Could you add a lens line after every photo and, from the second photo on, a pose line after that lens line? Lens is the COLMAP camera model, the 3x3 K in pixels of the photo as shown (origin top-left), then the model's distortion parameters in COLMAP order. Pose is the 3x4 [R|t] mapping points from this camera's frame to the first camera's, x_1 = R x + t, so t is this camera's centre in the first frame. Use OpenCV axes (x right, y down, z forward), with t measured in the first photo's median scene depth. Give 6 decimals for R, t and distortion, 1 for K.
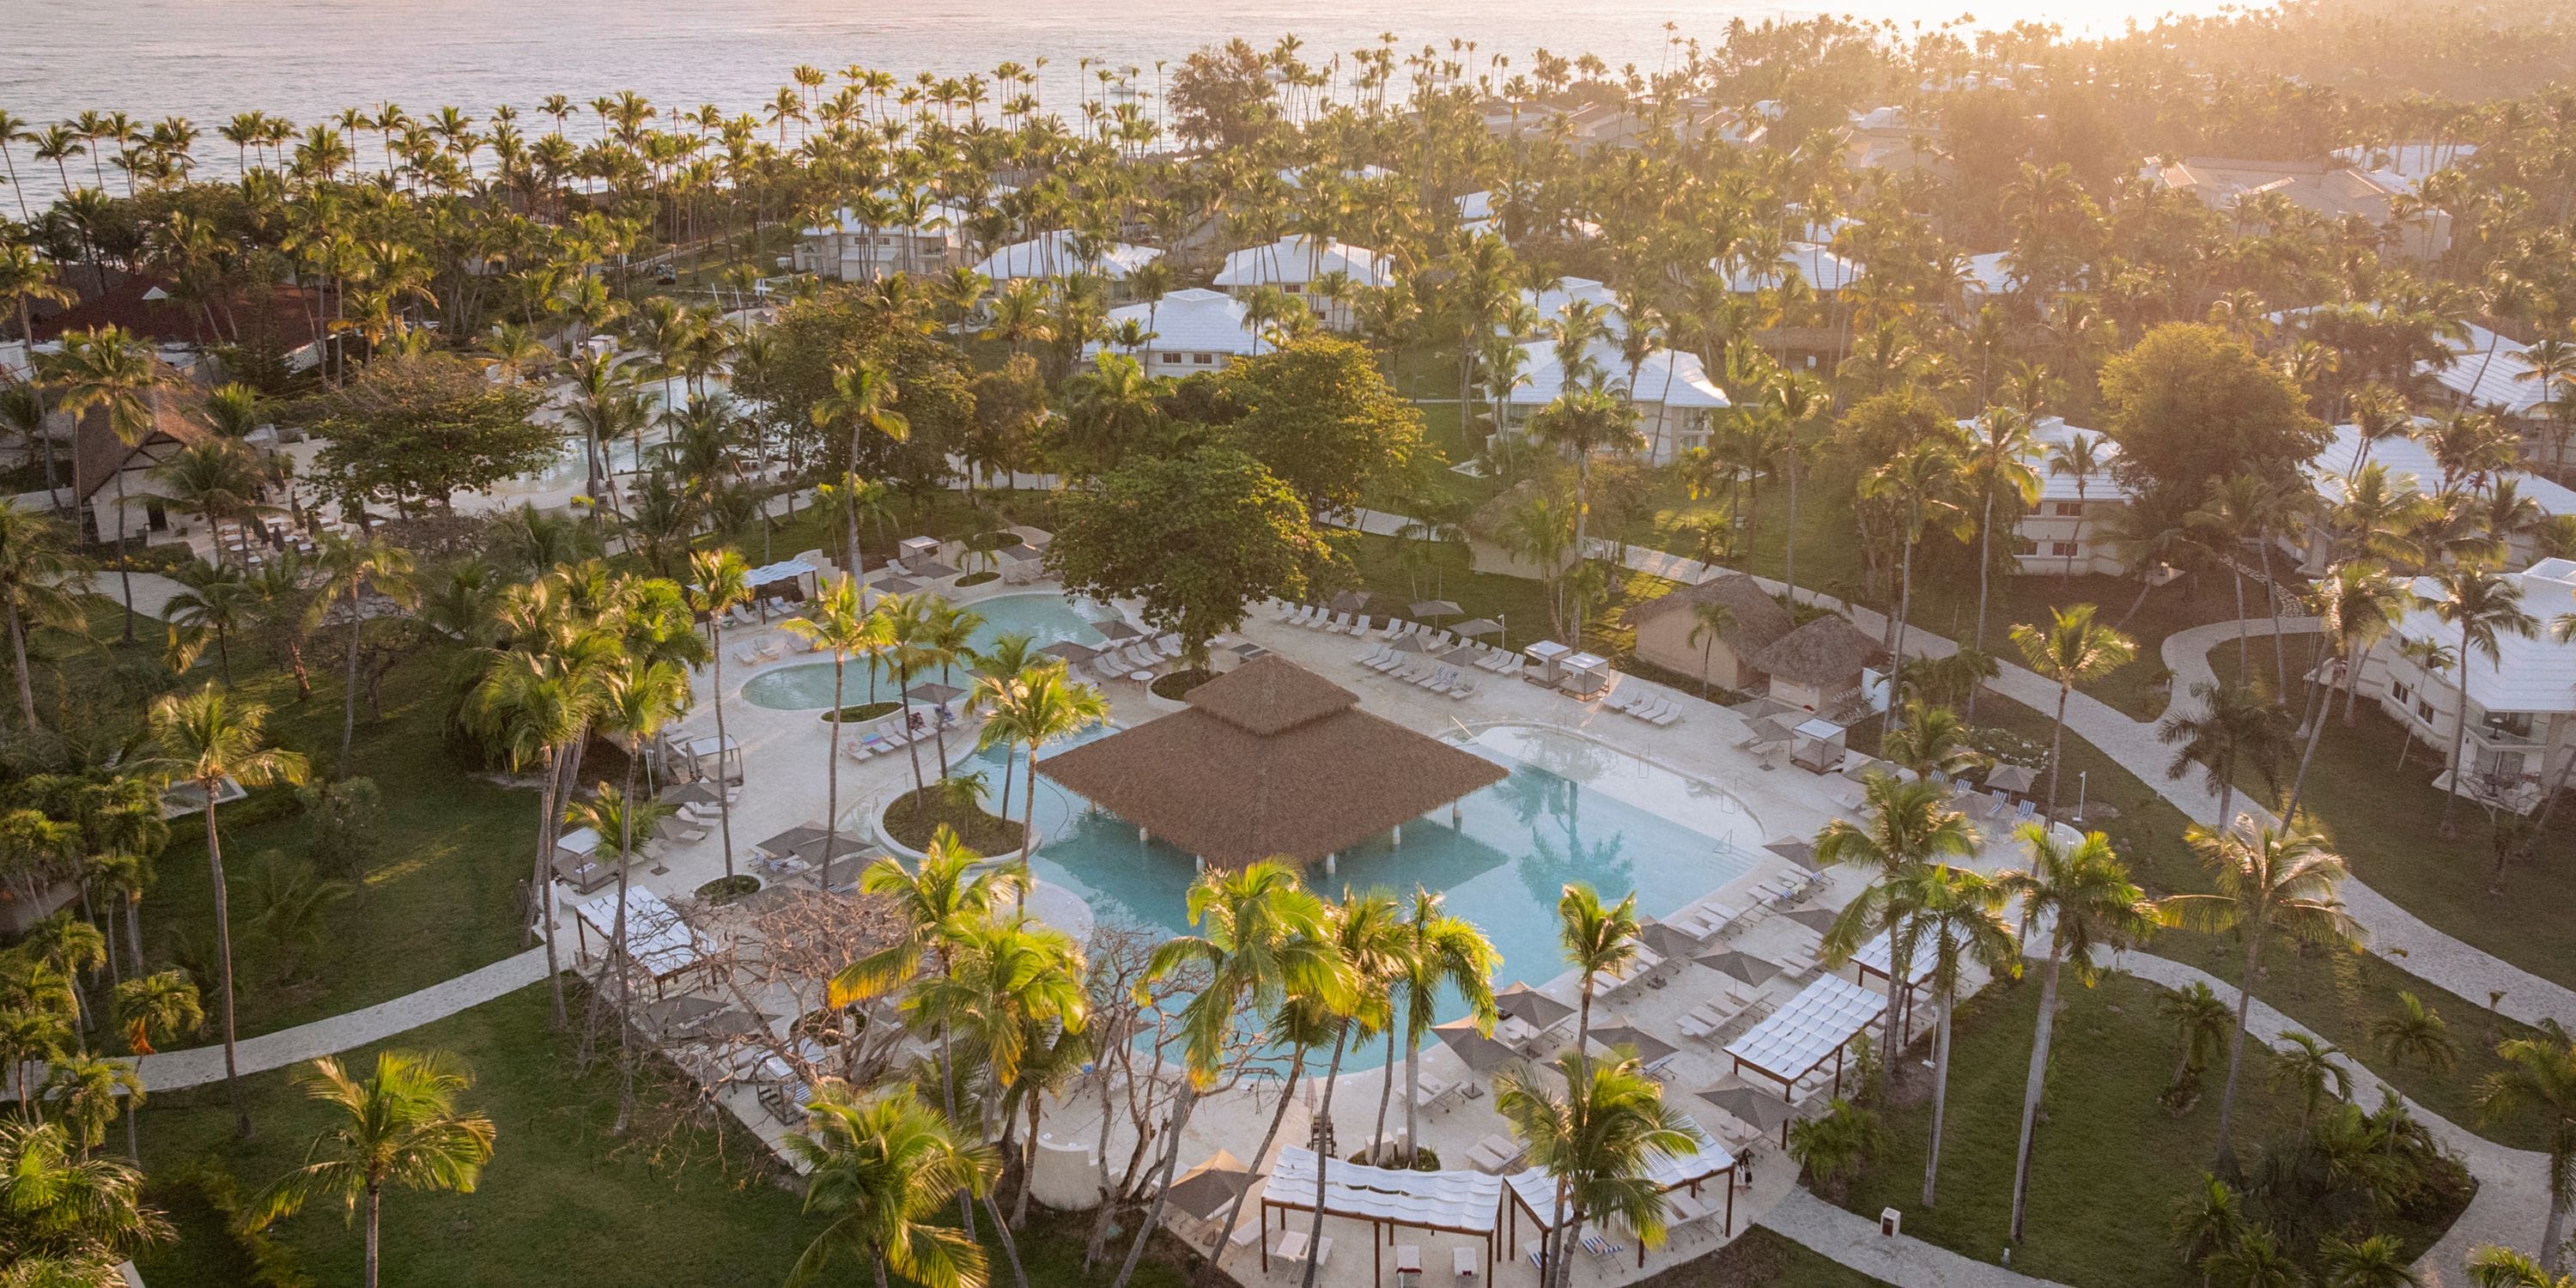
lens RADIAL K [[1752.9, 0, 1288.9], [0, 1752.9, 567.8], [0, 0, 1]] dist [0.000252, -0.000452]
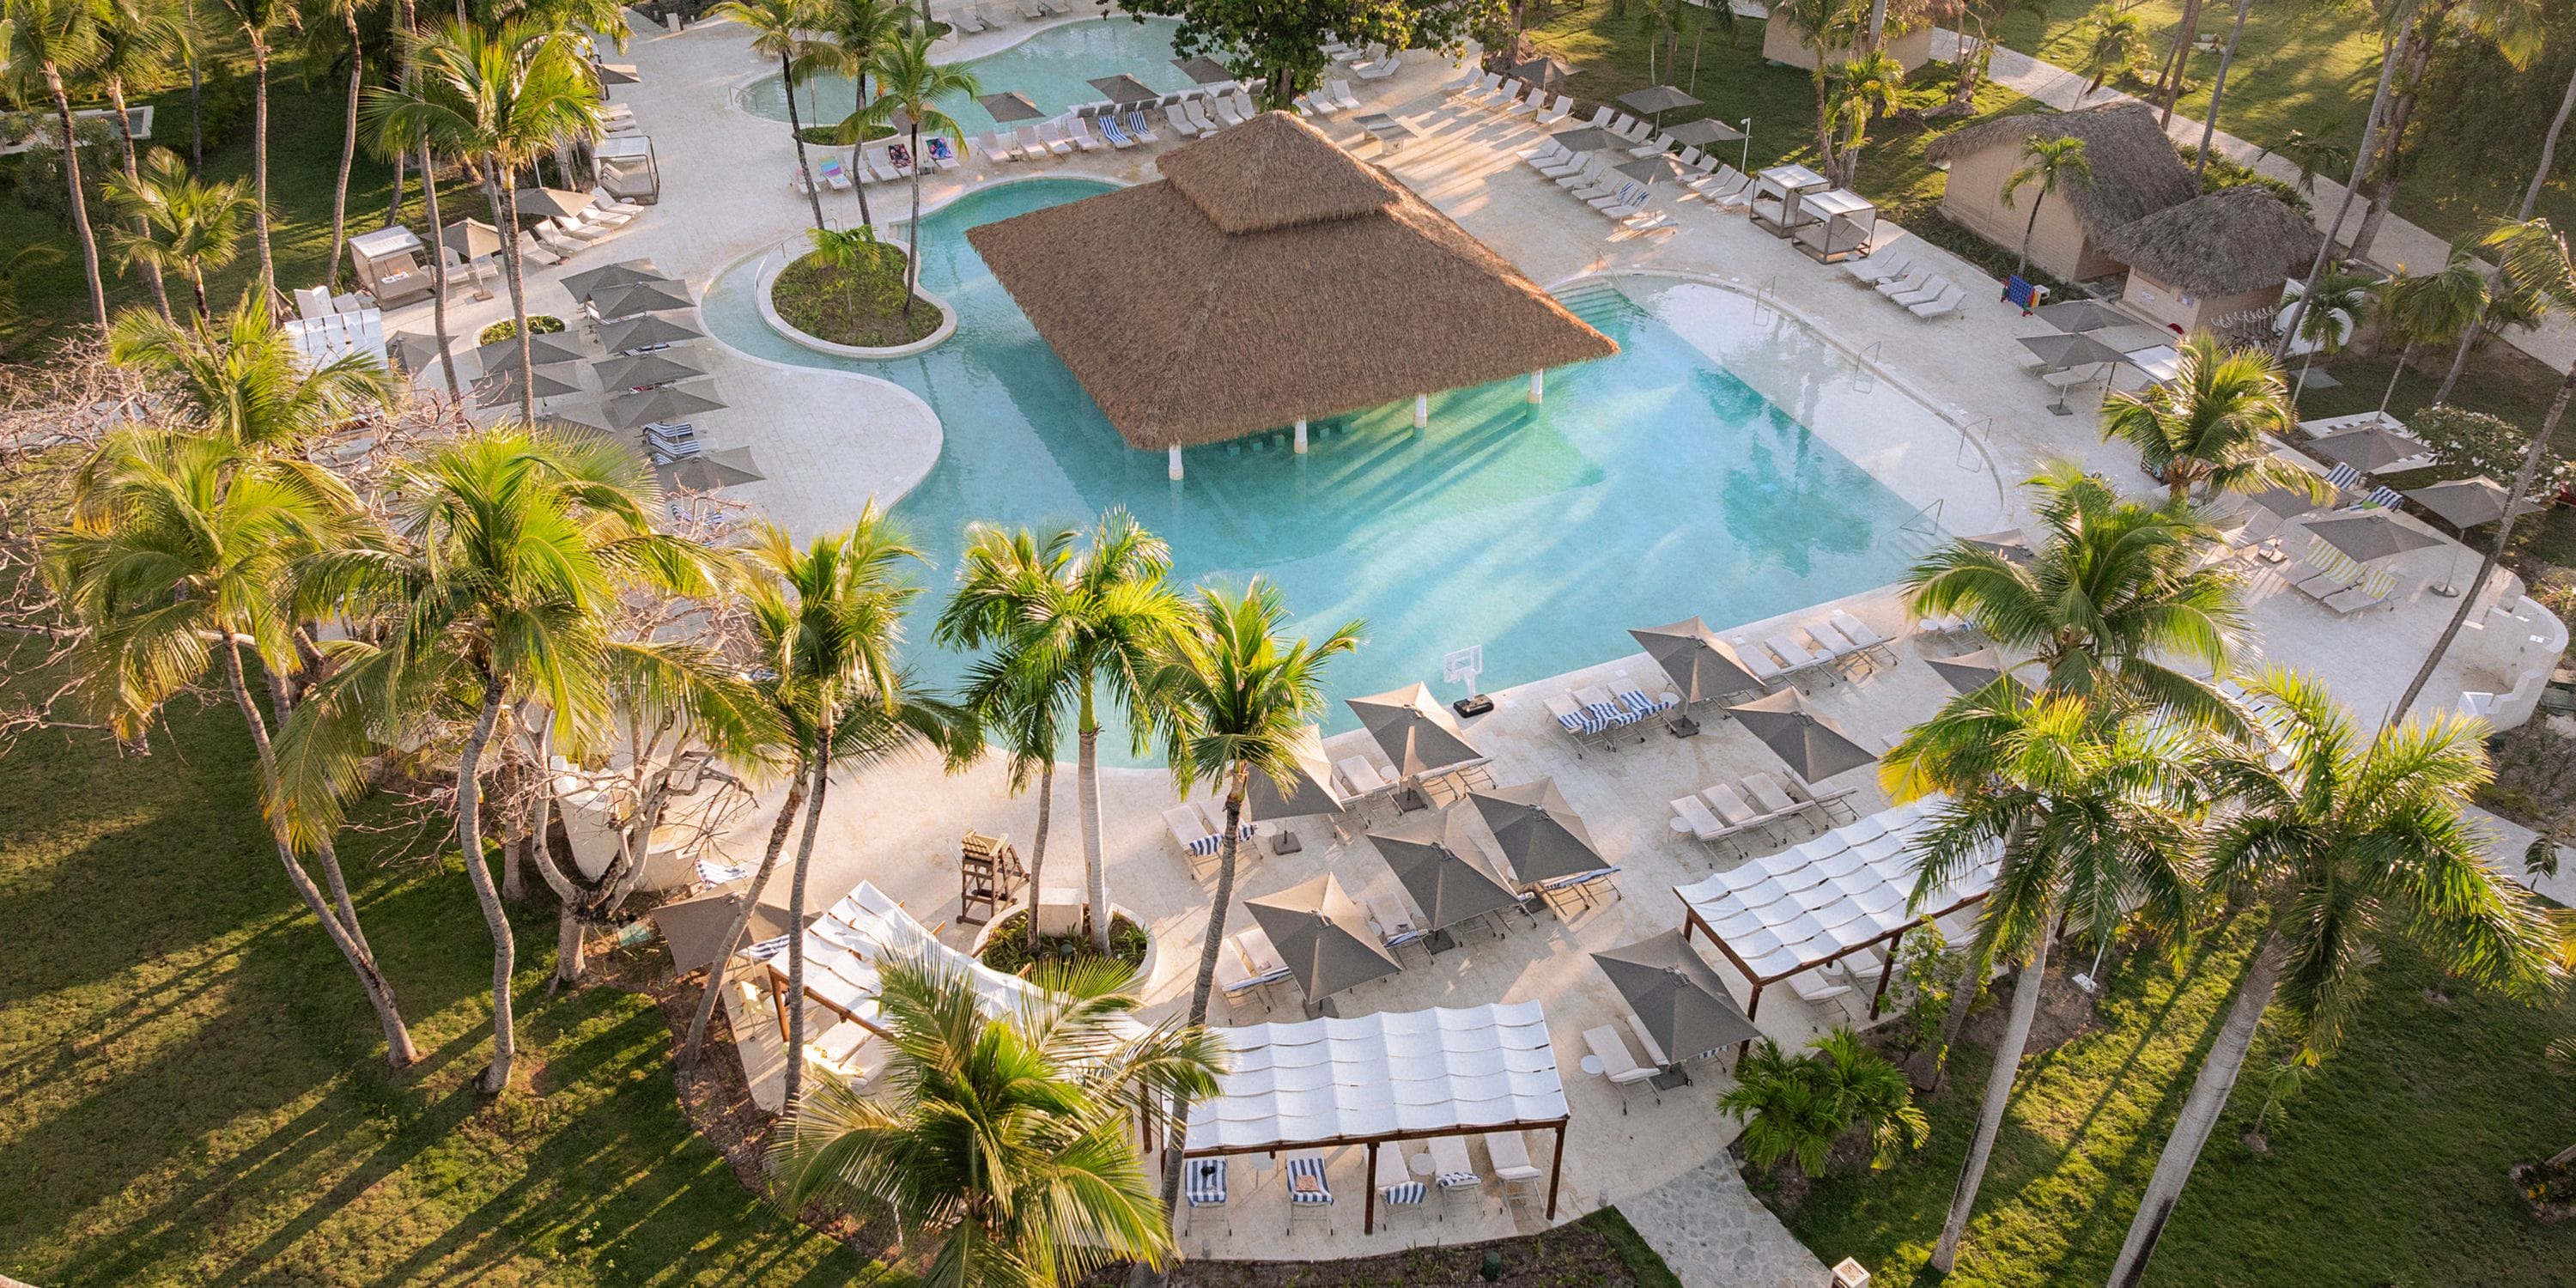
lens RADIAL K [[1752.9, 0, 1288.9], [0, 1752.9, 567.8], [0, 0, 1]] dist [0.000252, -0.000452]
pose [[0.949458, 0.193965, -0.246794, 0.166964], [-0.119128, 0.950072, 0.288394, 0.019332], [0.290411, -0.244418, 0.925160, 0.313981]]
